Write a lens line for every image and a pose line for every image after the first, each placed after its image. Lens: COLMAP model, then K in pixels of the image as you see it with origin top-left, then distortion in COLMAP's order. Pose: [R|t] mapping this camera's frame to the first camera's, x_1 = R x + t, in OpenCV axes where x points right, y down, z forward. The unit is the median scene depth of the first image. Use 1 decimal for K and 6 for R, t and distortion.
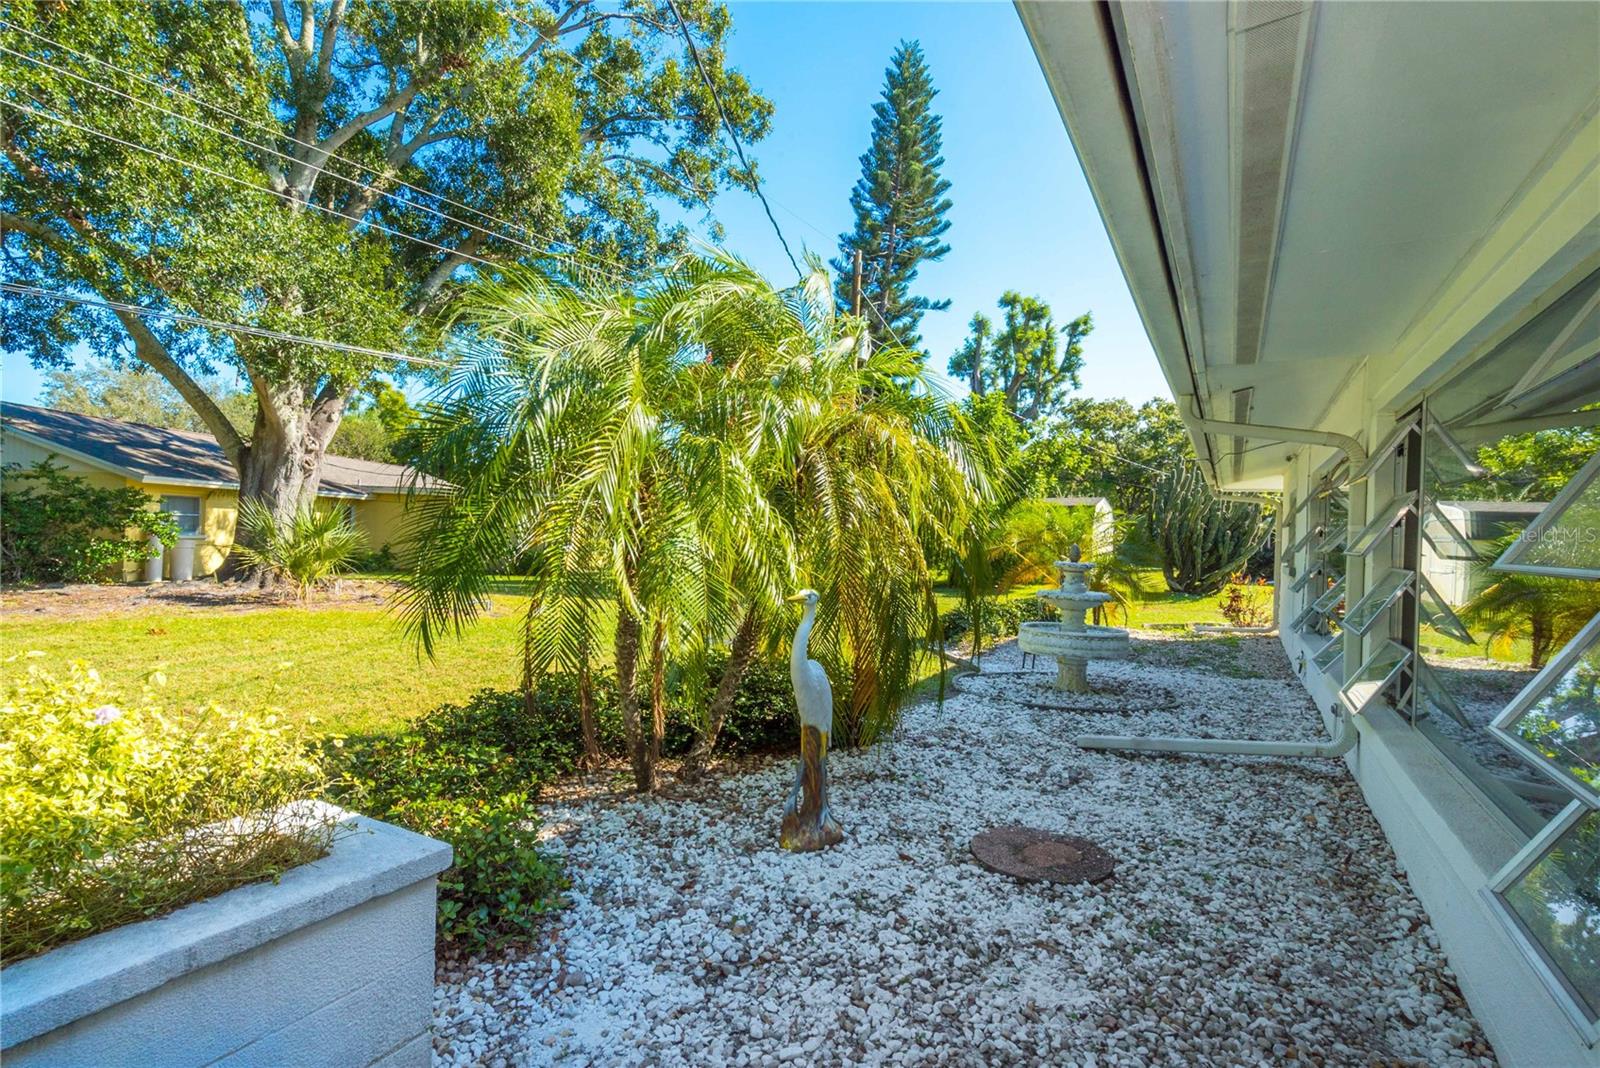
lens RADIAL K [[795.5, 0, 800.0], [0, 795.5, 534.0], [0, 0, 1]] dist [-0.000740, 0.000307]
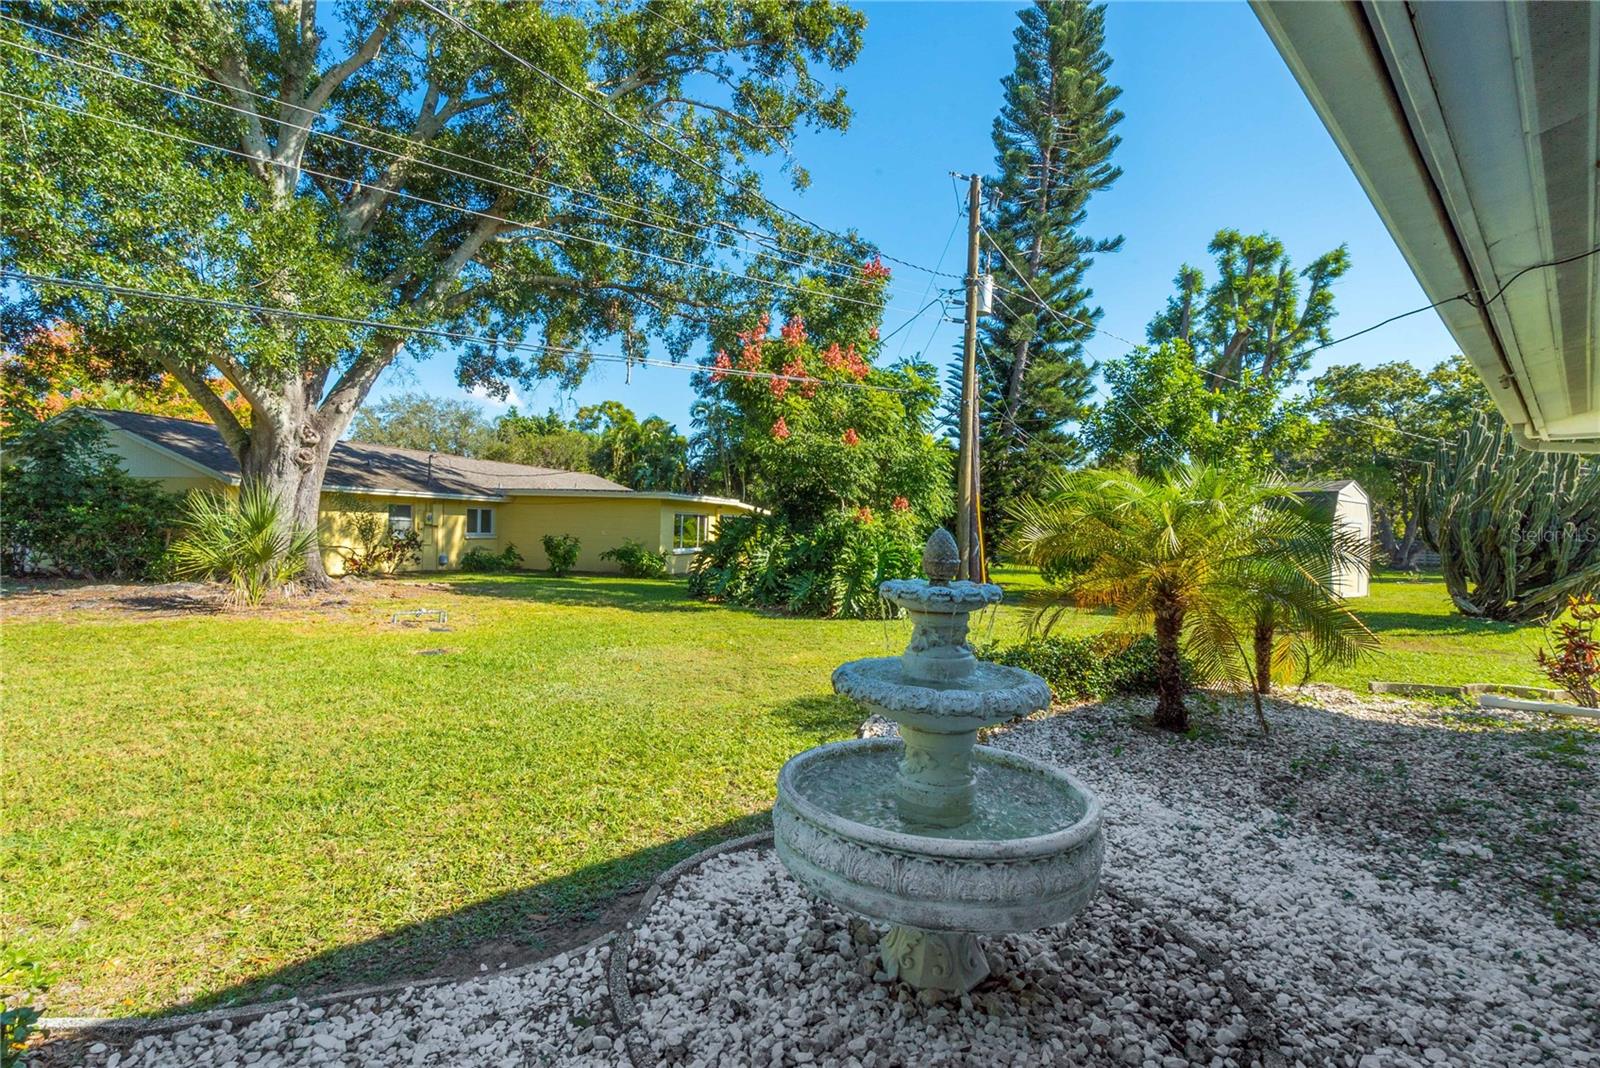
lens RADIAL K [[742.3, 0, 800.0], [0, 742.3, 534.0], [0, 0, 1]] dist [-0.000371, 0.000046]
pose [[0.949876, -0.006346, -0.312561, 0.104652], [0.004559, 0.999969, -0.006449, 0.004683], [0.312592, 0.004701, 0.949876, 0.184210]]
